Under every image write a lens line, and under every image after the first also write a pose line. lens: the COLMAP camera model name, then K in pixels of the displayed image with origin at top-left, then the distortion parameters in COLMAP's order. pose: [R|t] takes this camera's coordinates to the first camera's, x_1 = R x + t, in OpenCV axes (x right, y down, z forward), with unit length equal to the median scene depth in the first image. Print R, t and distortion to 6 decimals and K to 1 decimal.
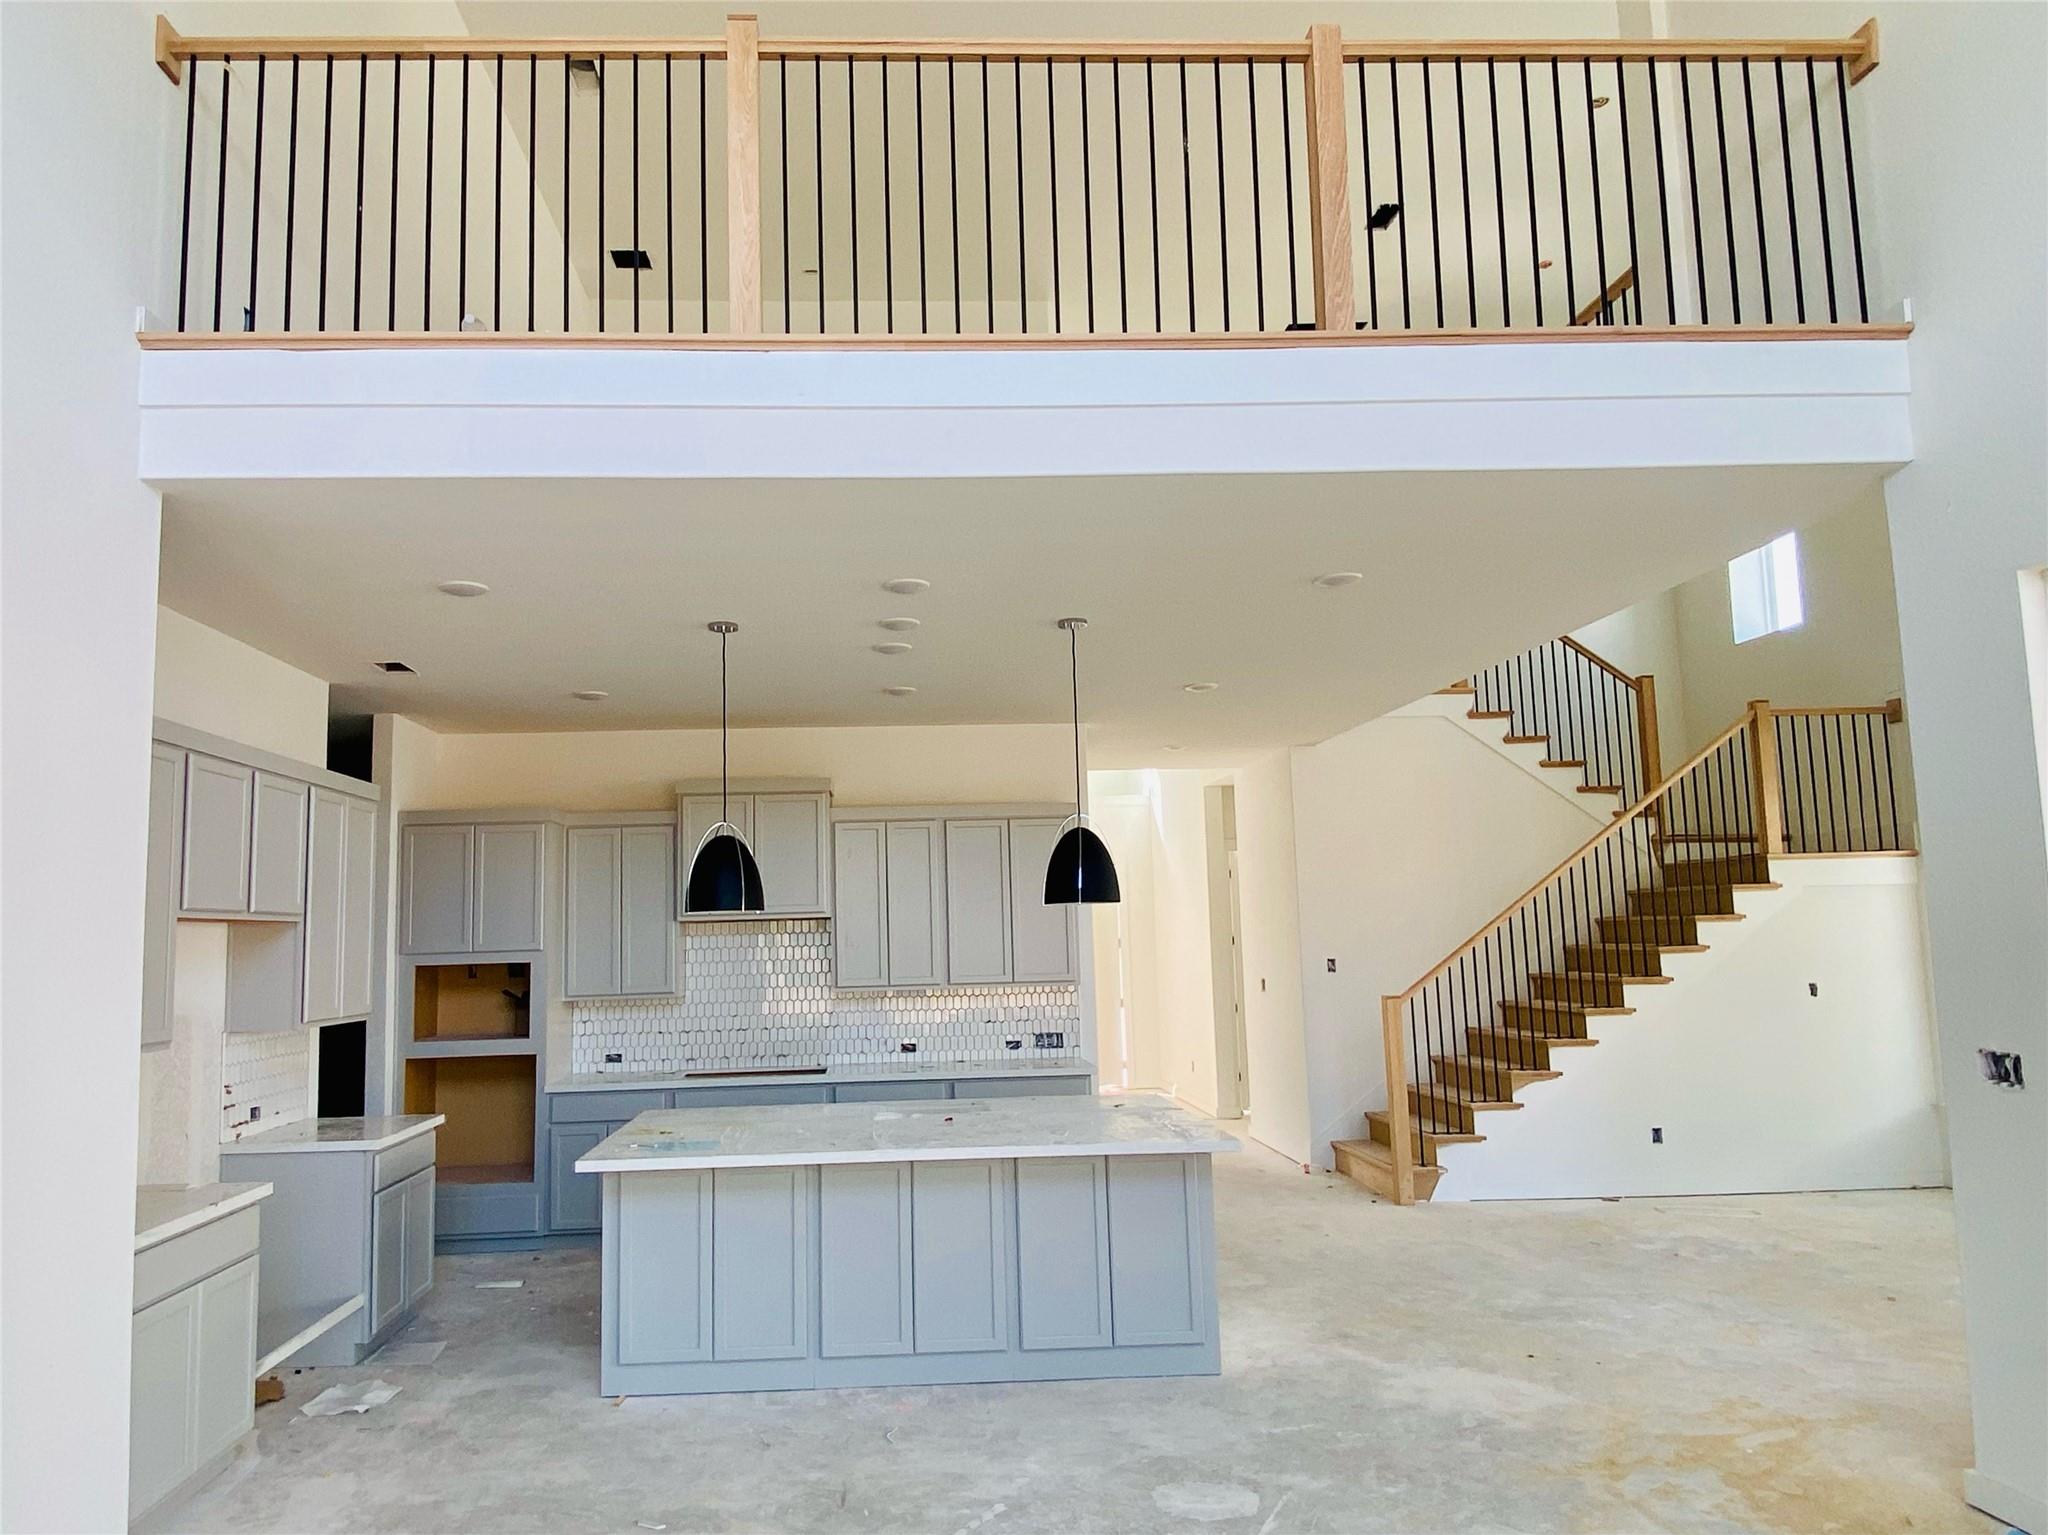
lens RADIAL K [[1167.6, 0, 939.2], [0, 1167.6, 823.6], [0, 0, 1]] dist [-0.000926, -0.014221]
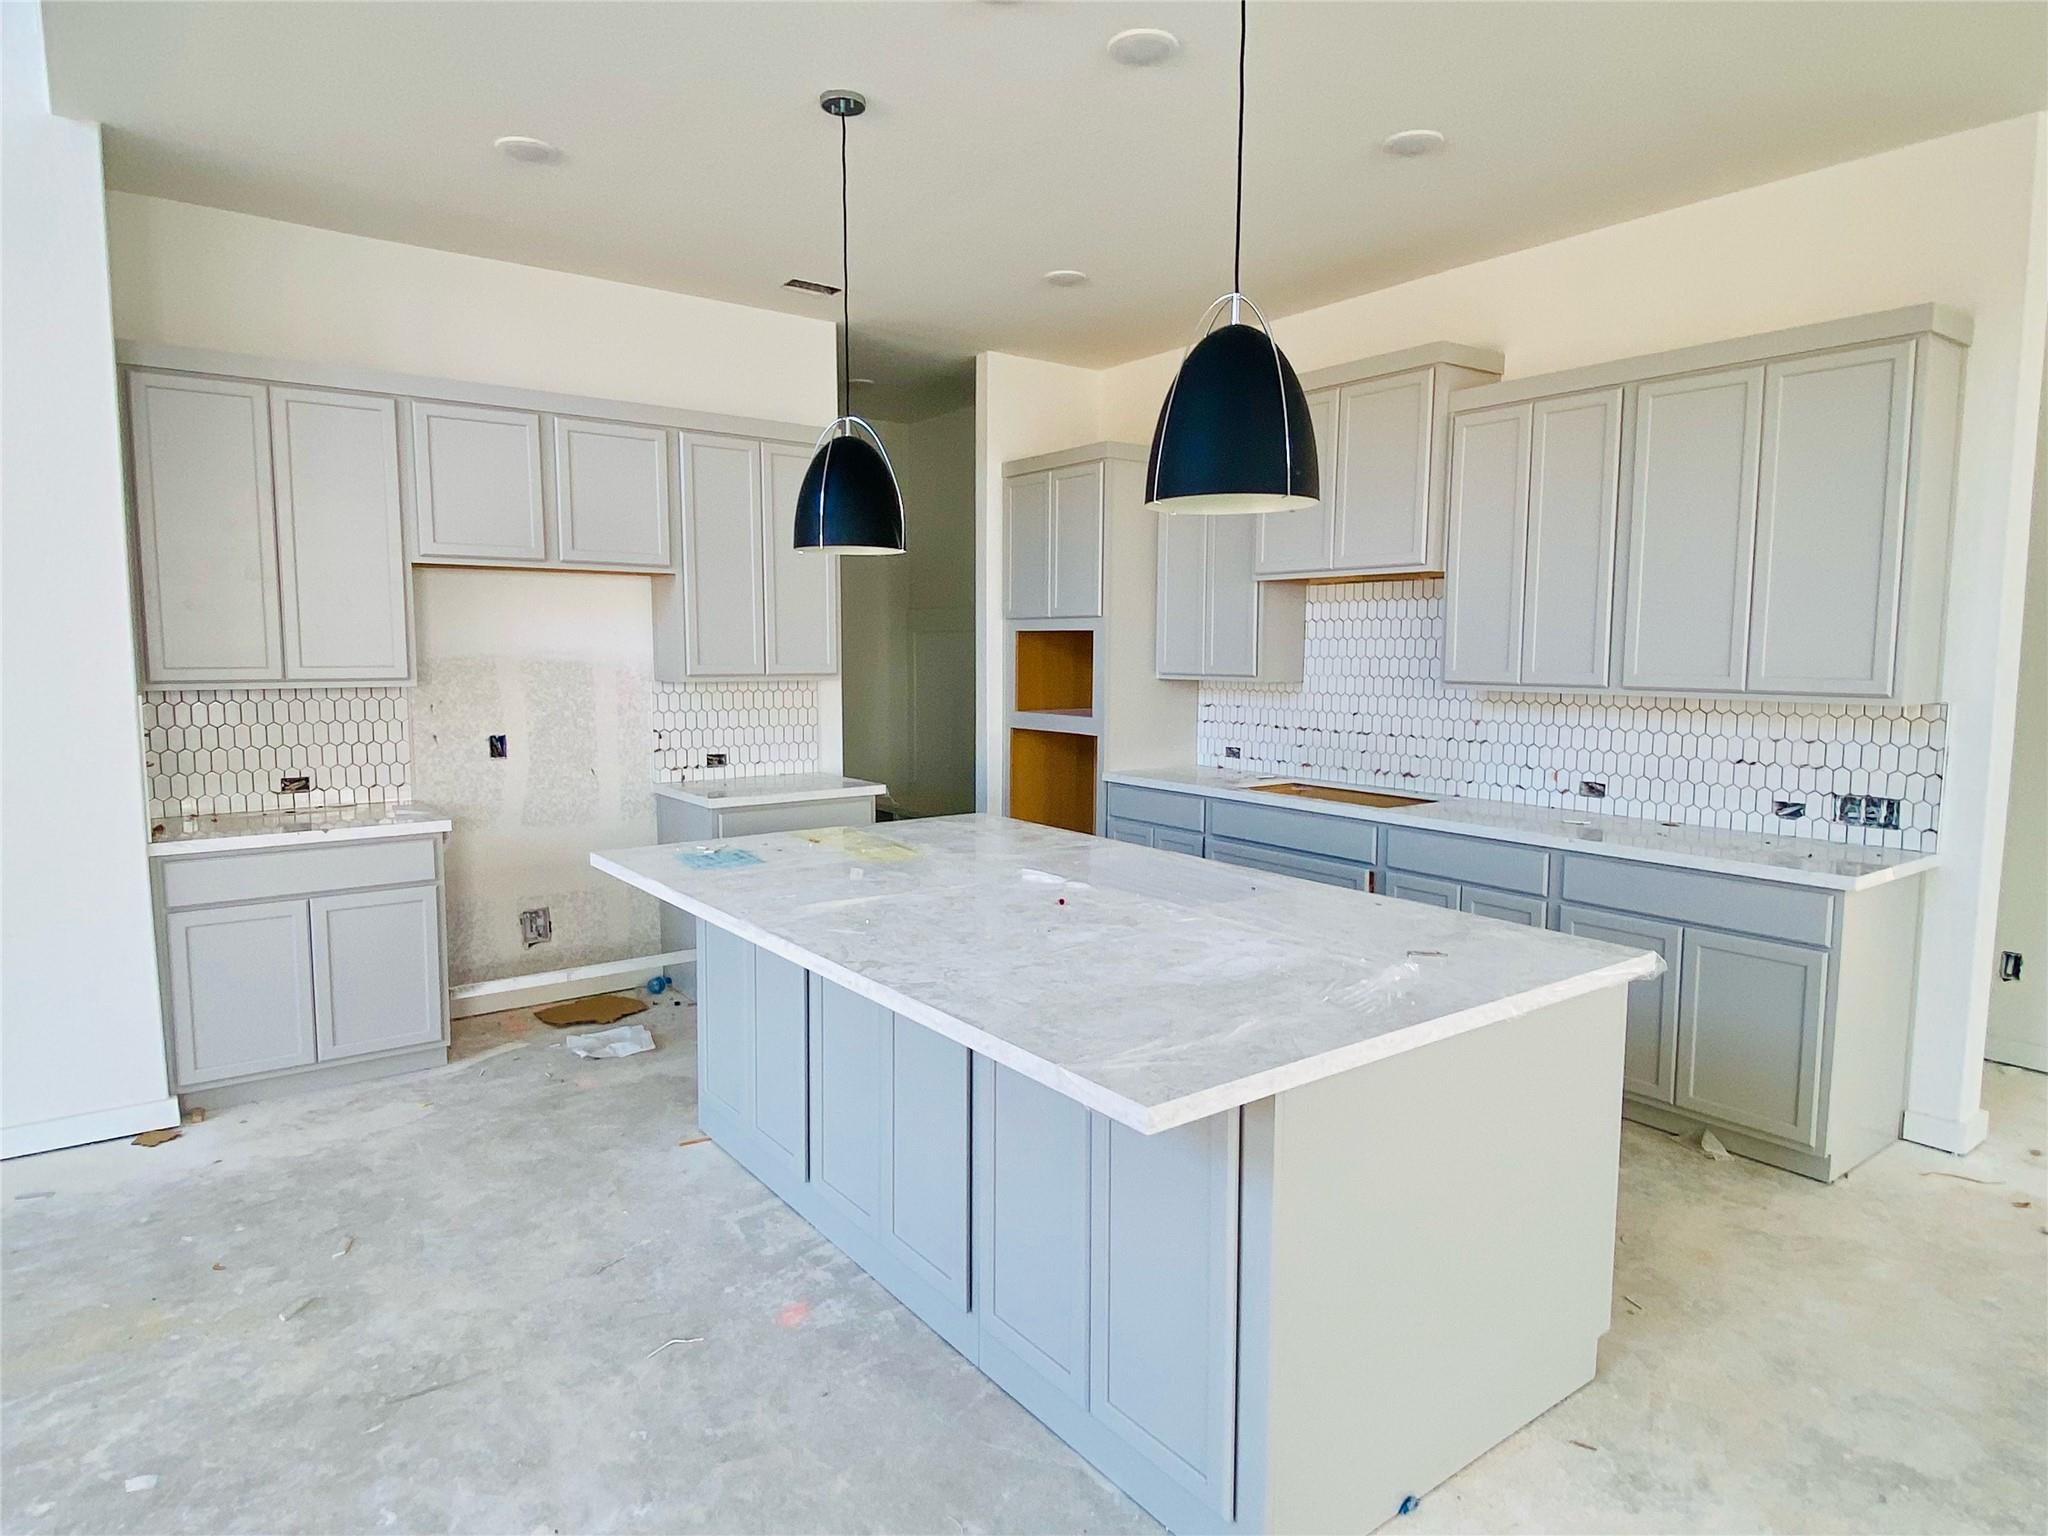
lens RADIAL K [[1167.6, 0, 1026.5], [0, 1167.6, 761.3], [0, 0, 1]] dist [-0.000926, -0.014221]
pose [[0.613268, 0.117522, -0.781083, 0.284864], [0.055468, 0.980021, 0.191005, 0.045653], [0.787925, -0.160462, 0.594497, 0.420945]]
